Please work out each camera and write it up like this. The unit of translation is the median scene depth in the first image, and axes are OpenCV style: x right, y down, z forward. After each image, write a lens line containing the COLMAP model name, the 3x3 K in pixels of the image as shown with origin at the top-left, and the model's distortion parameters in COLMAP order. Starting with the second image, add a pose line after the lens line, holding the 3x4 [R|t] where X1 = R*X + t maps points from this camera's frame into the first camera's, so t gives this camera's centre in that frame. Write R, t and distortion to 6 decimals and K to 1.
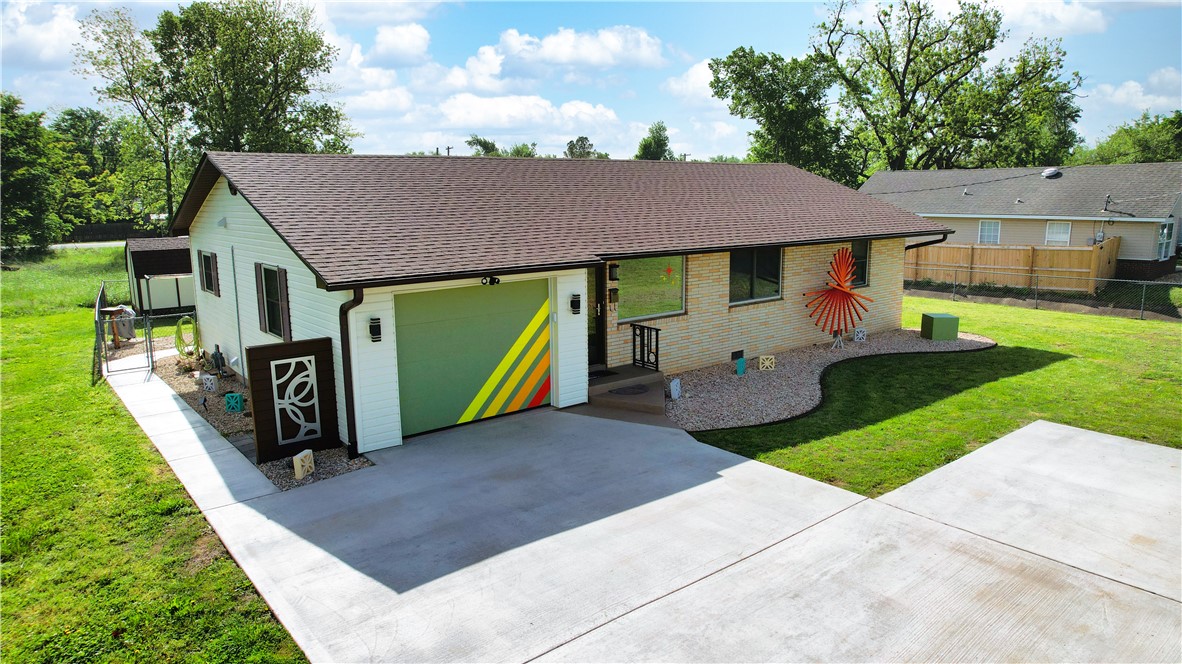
lens RADIAL K [[757.4, 0, 598.9], [0, 757.4, 329.4], [0, 0, 1]] dist [-0.067408, 0.052486]
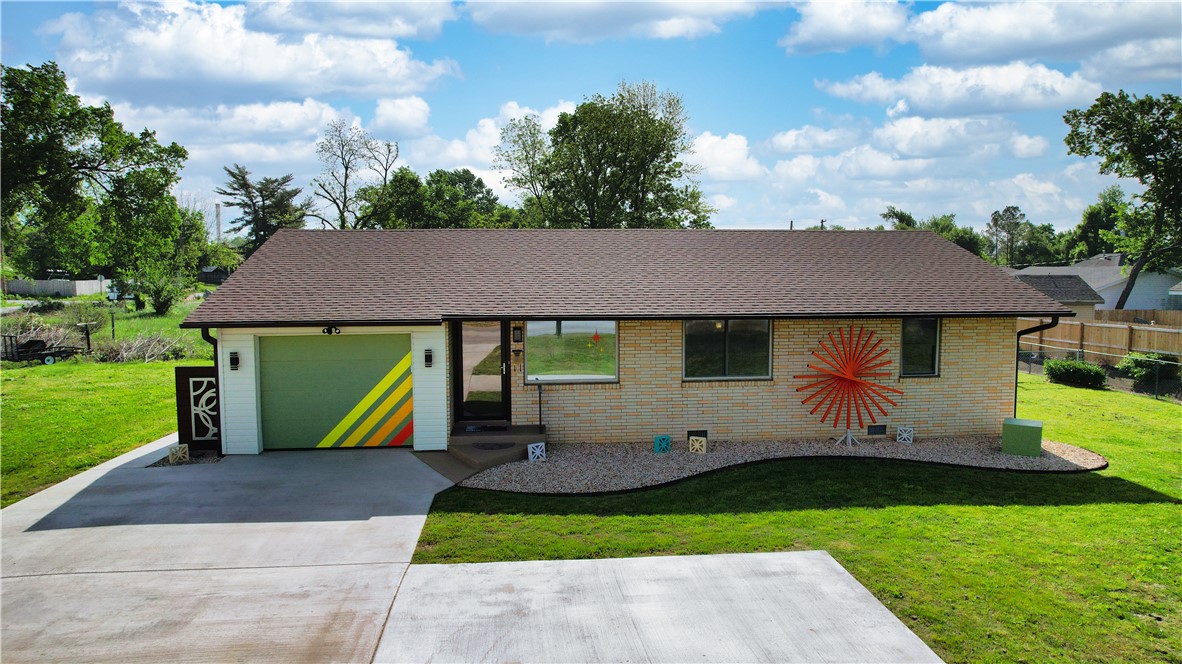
lens RADIAL K [[757.4, 0, 598.9], [0, 757.4, 329.4], [0, 0, 1]] dist [-0.067408, 0.052486]
pose [[0.836394, 0.050664, -0.545782, 0.811469], [-0.102852, 0.992539, -0.065481, -0.029536], [0.538392, 0.110903, 0.835365, 0.207882]]
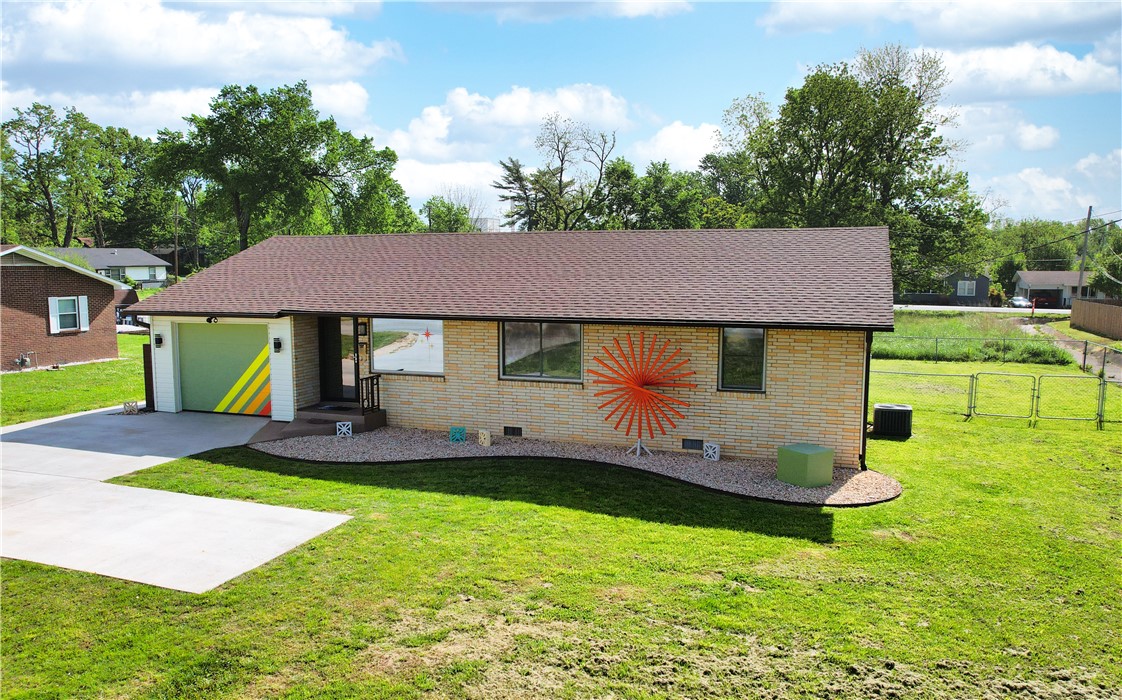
lens RADIAL K [[850.5, 0, 561.0], [0, 850.5, 350.0], [0, 0, 1]] dist [-0.047995, 0.000250]
pose [[0.519622, 0.096463, -0.848933, 1.581592], [-0.157795, 0.987349, 0.015607, -0.133647], [0.839699, 0.125847, 0.528270, 0.646249]]
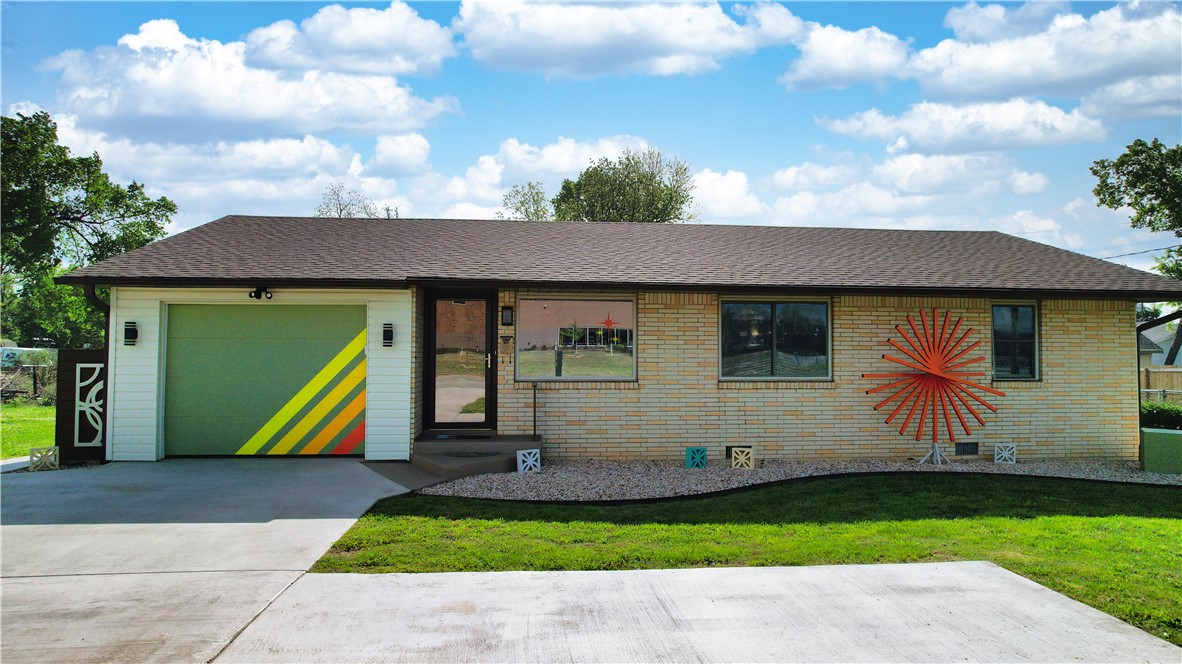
lens RADIAL K [[757.4, 0, 598.9], [0, 757.4, 329.4], [0, 0, 1]] dist [-0.067408, 0.052486]
pose [[0.835232, -0.009241, -0.549821, 0.650632], [-0.108705, 0.977353, -0.181562, 0.090583], [0.539047, 0.211414, 0.815311, 0.454034]]
